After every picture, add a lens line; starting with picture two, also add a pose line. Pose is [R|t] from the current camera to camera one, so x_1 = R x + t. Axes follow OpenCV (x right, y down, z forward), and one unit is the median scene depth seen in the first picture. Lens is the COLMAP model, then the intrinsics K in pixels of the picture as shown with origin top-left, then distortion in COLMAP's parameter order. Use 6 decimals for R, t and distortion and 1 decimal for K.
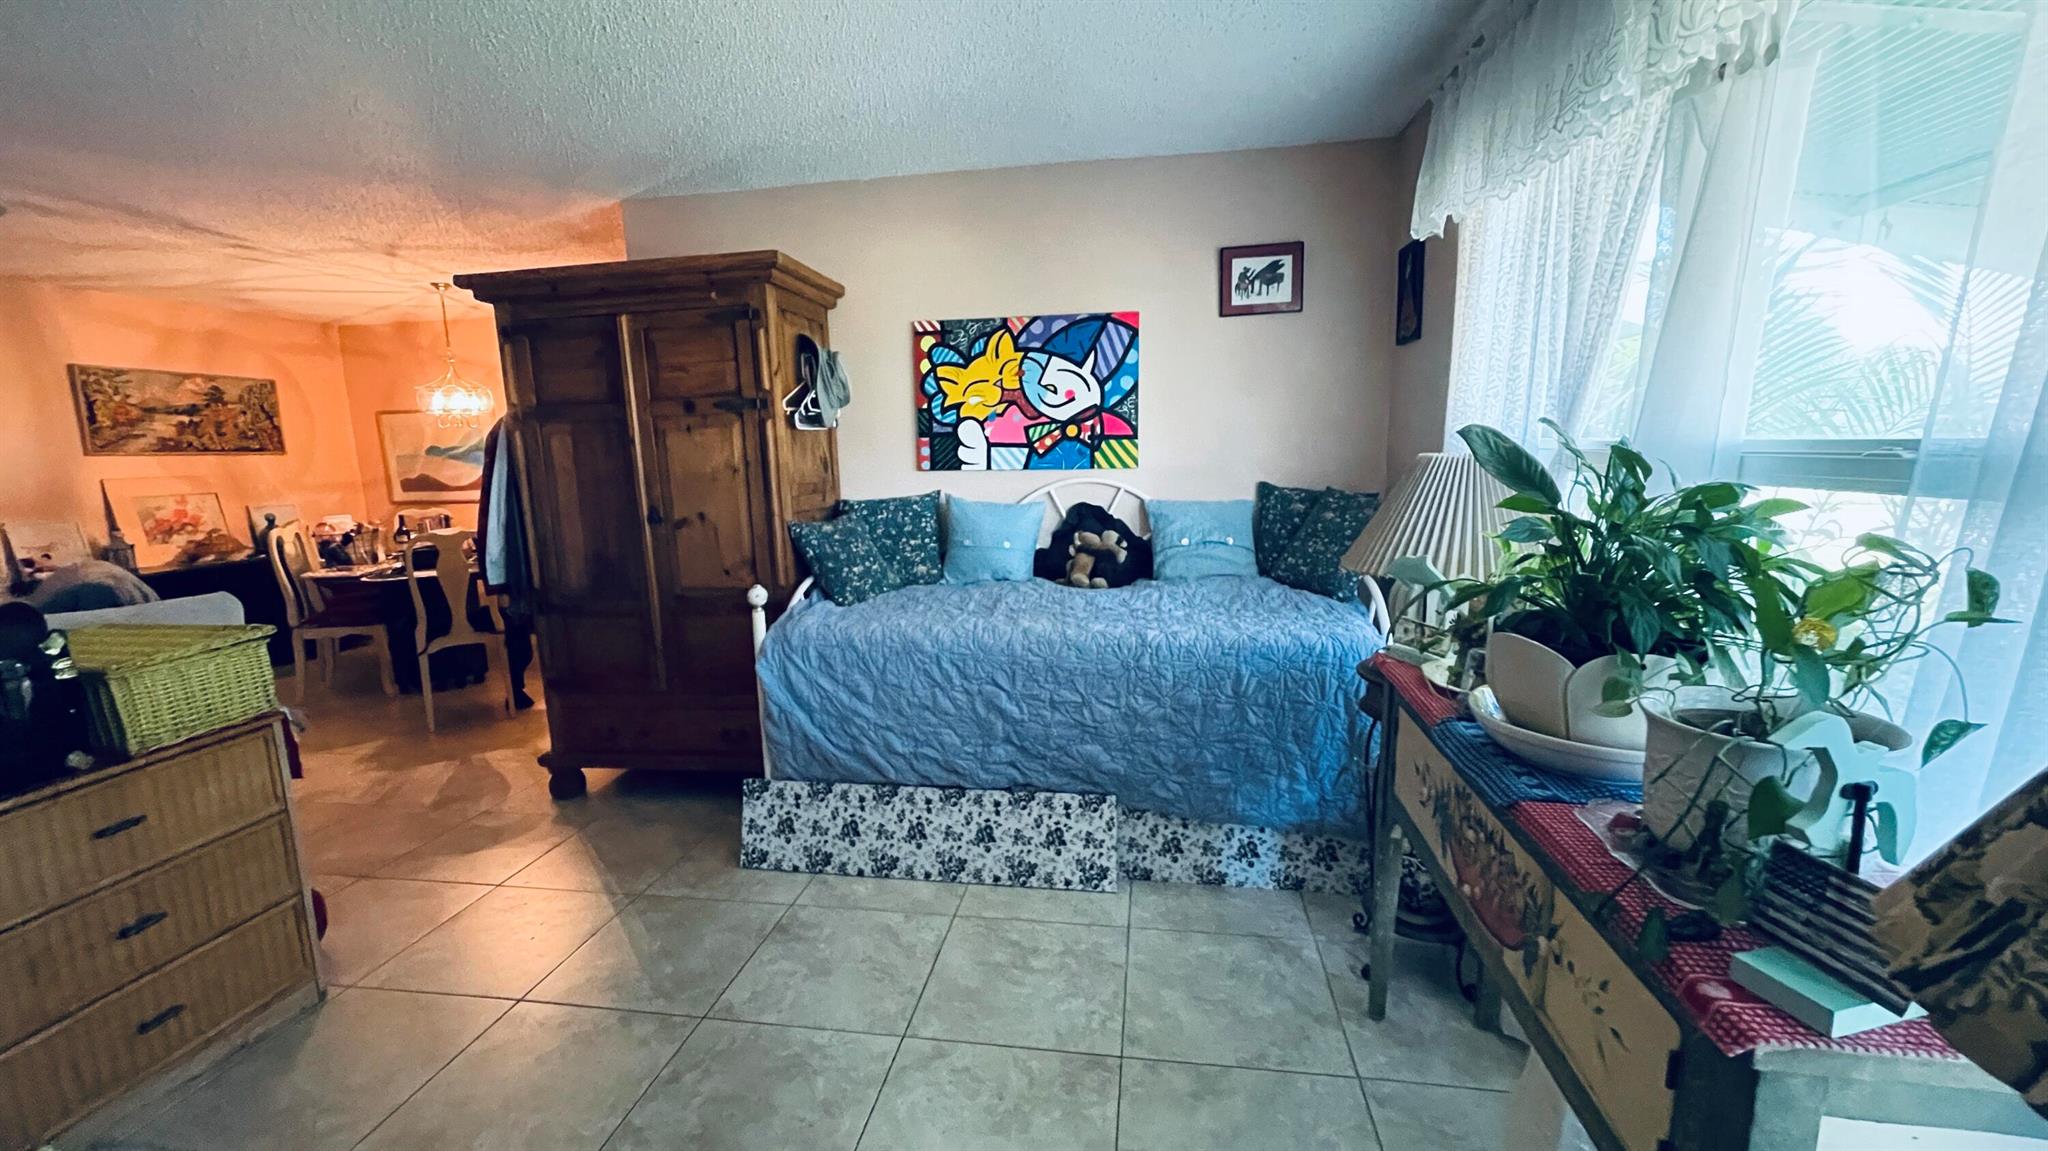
lens RADIAL K [[833.1, 0, 1017.8], [0, 833.1, 587.2], [0, 0, 1]] dist [-0.001192, 0.000358]
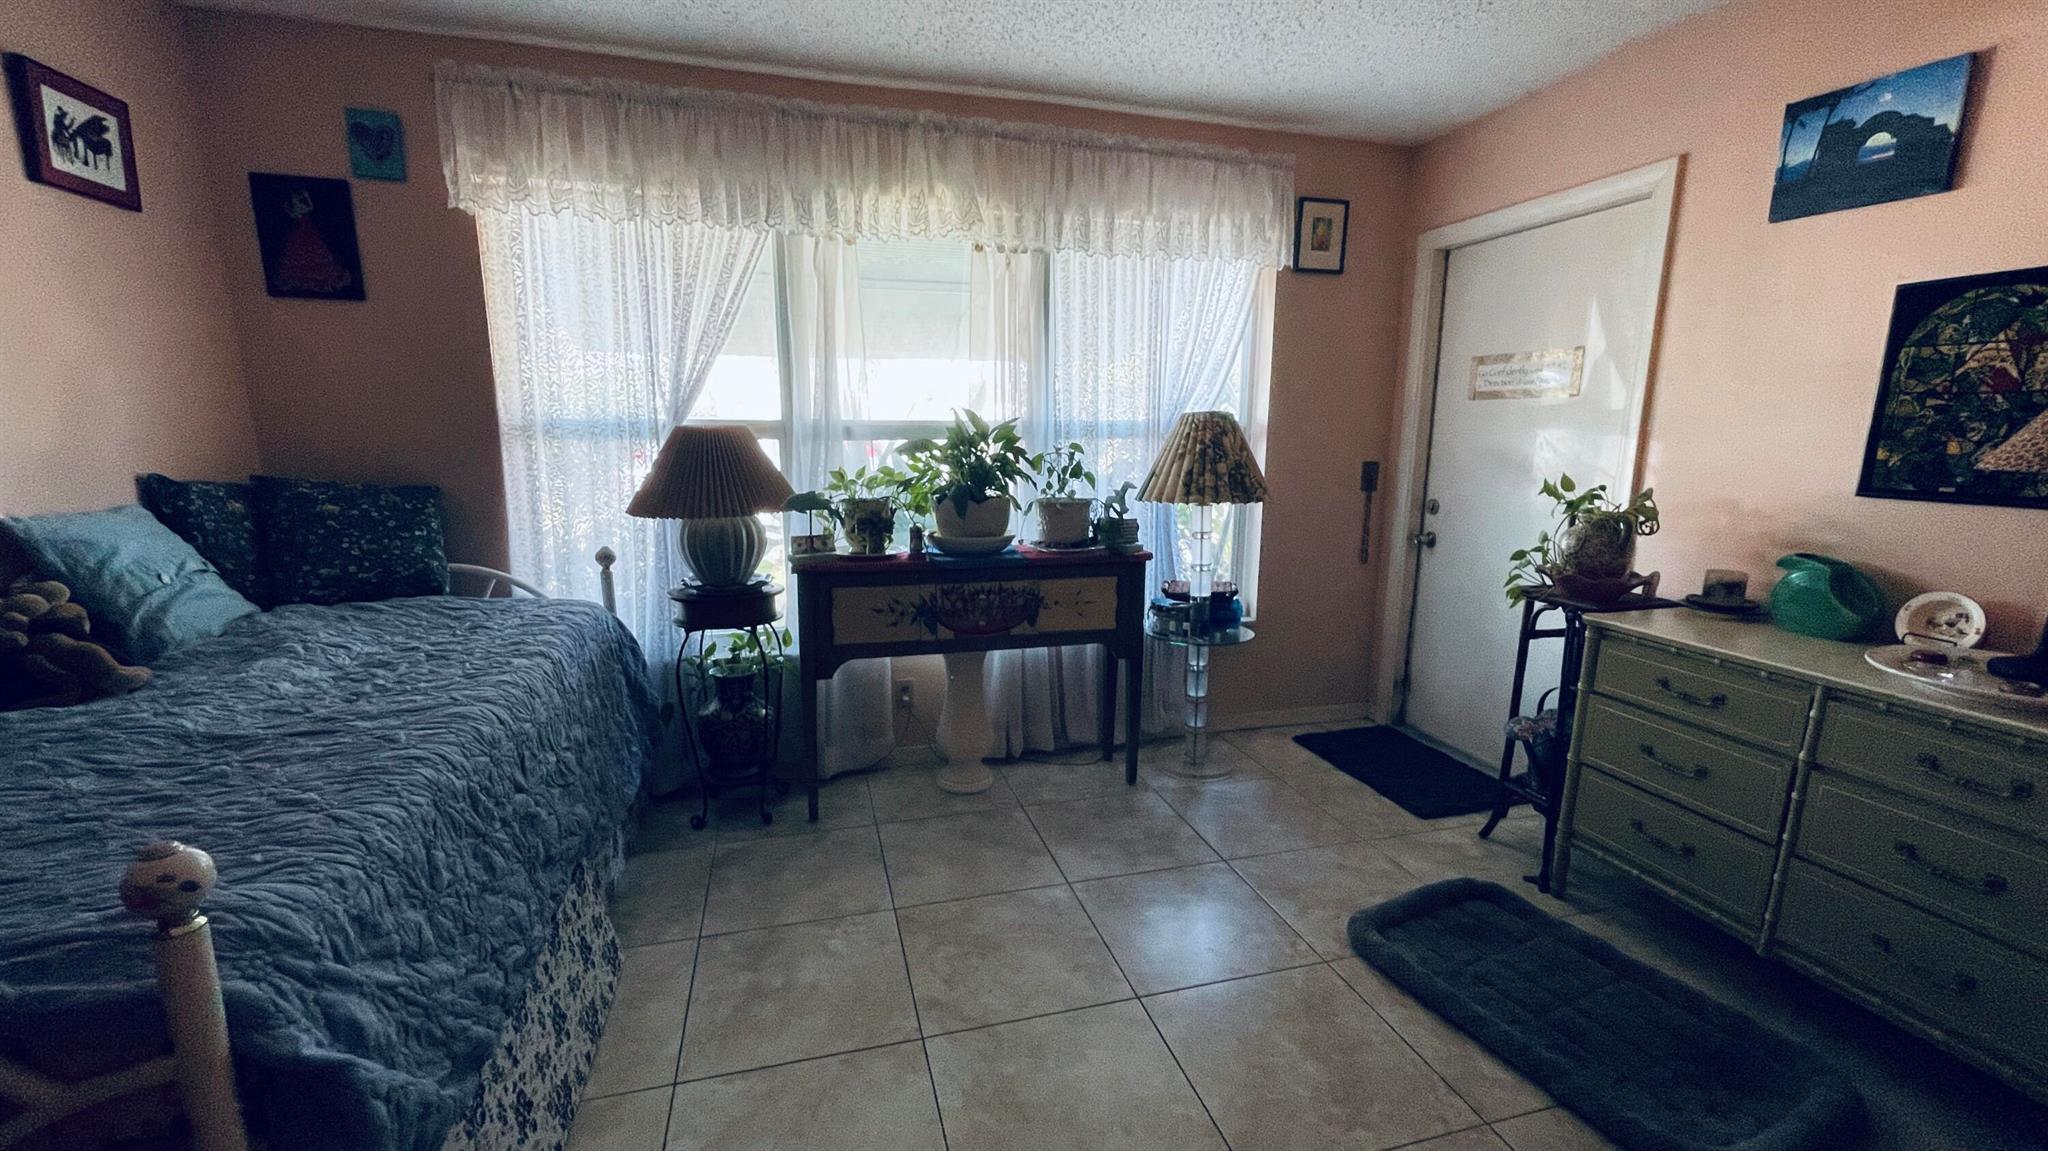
lens RADIAL K [[833.1, 0, 1008.0], [0, 833.1, 580.0], [0, 0, 1]] dist [-0.001192, 0.000358]
pose [[-0.409680, -0.141952, 0.901117, -0.558704], [0.156927, 0.962126, 0.222908, -0.087964], [-0.898630, 0.232731, -0.371888, 0.676438]]
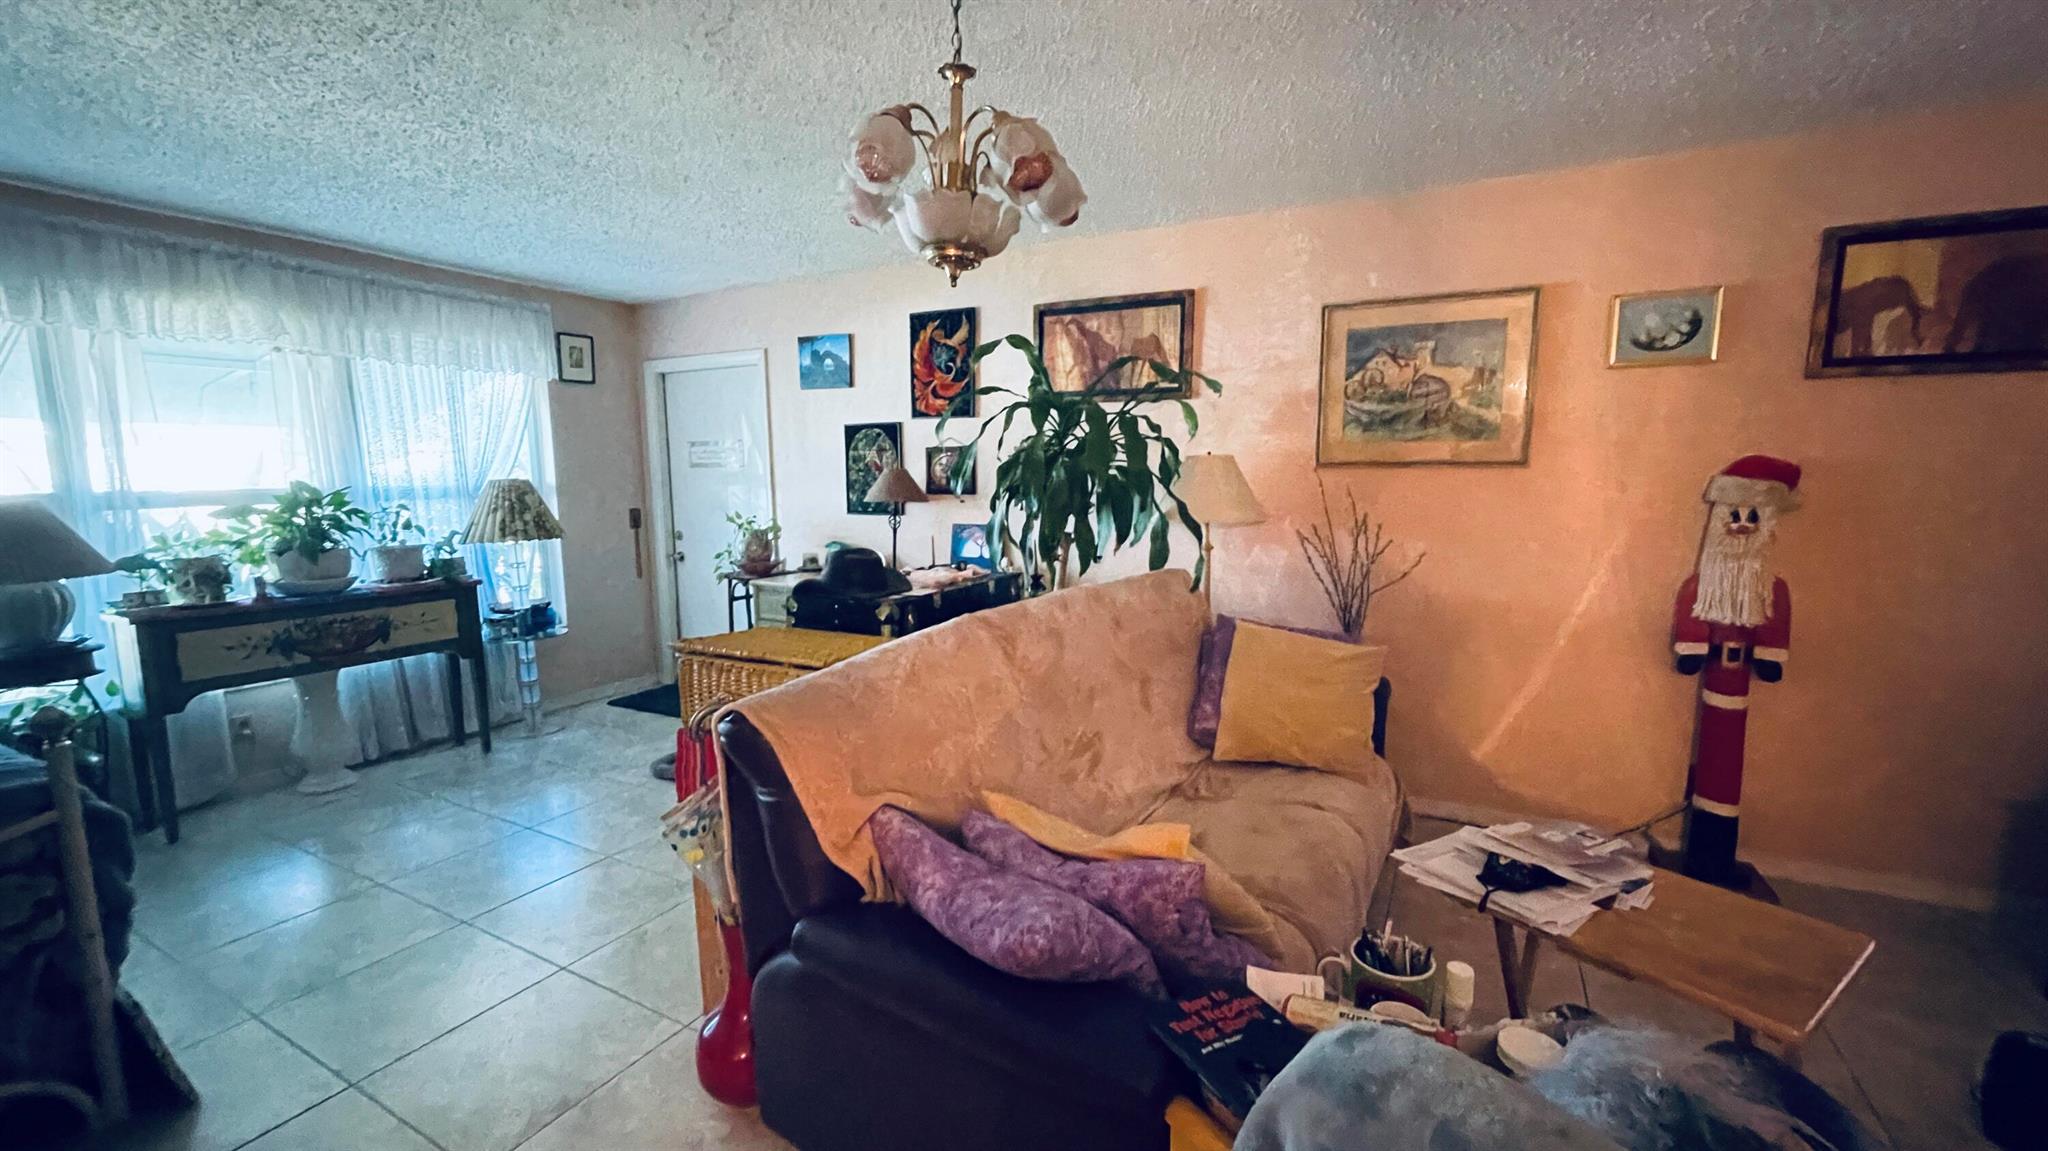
lens RADIAL K [[833.1, 0, 1025.4], [0, 833.1, 586.0], [0, 0, 1]] dist [-0.001192, 0.000358]
pose [[-0.945736, -0.009251, 0.324803, -0.992140], [0.086445, 0.956409, 0.278942, -0.161641], [-0.313225, 0.291883, -0.903711, 1.075763]]
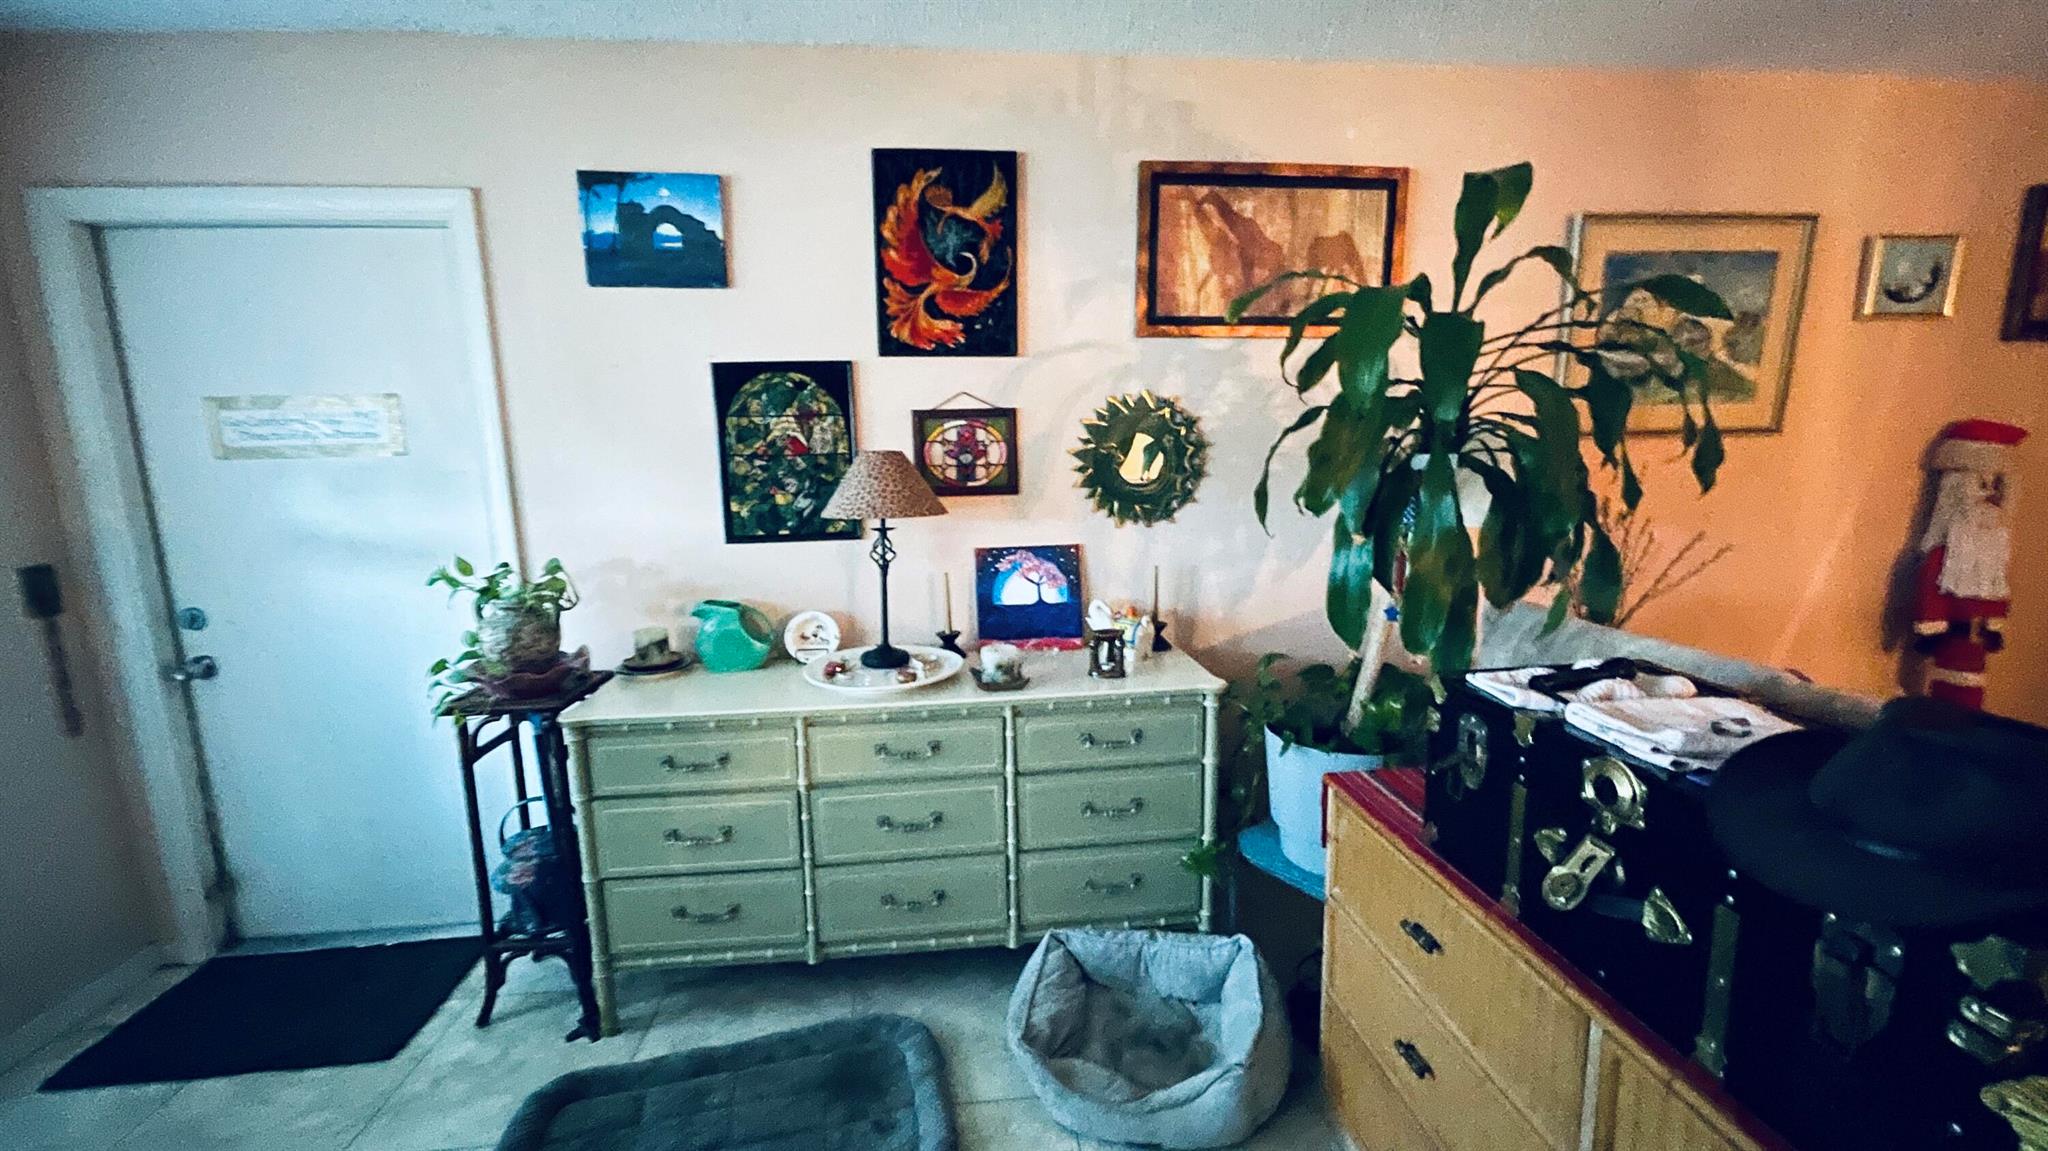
lens RADIAL K [[833.1, 0, 1011.3], [0, 833.1, 577.7], [0, 0, 1]] dist [-0.001192, 0.000358]
pose [[-0.965186, 0.092086, -0.244818, -0.310226], [0.006417, 0.944032, 0.329791, -0.115960], [0.261485, 0.316739, -0.911758, 0.584204]]
